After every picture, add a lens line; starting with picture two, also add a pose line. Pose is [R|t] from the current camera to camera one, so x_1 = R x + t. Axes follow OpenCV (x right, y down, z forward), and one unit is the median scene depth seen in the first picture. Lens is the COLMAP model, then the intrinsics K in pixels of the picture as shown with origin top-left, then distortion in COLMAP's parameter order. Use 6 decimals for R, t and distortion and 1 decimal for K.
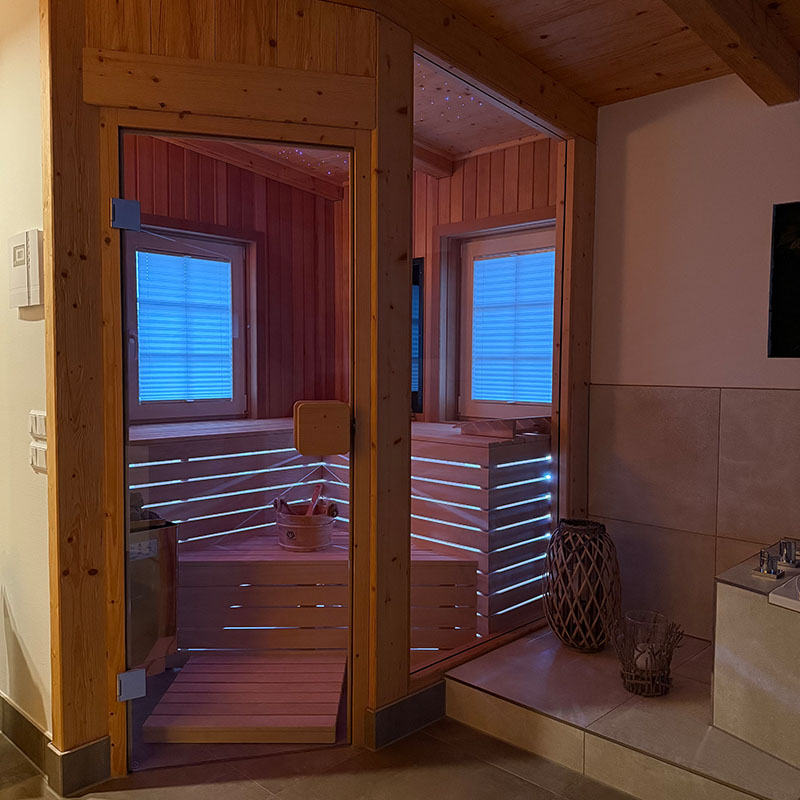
lens RADIAL K [[752.2, 0, 398.1], [0, 752.2, 401.1], [0, 0, 1]] dist [0.100380, -0.137992]
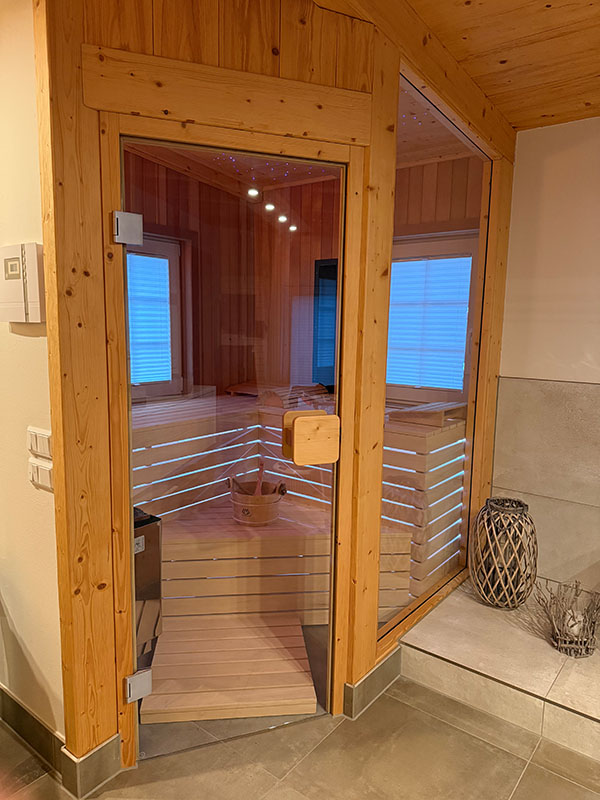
lens RADIAL K [[565.0, 0, 299.7], [0, 565.0, 402.1], [0, 0, 1]] dist [0.062805, -0.070838]
pose [[0.994351, -0.003842, 0.106076, -0.189240], [-0.005794, 0.995890, 0.090386, -0.079944], [-0.105987, -0.090490, 0.990242, 0.209588]]
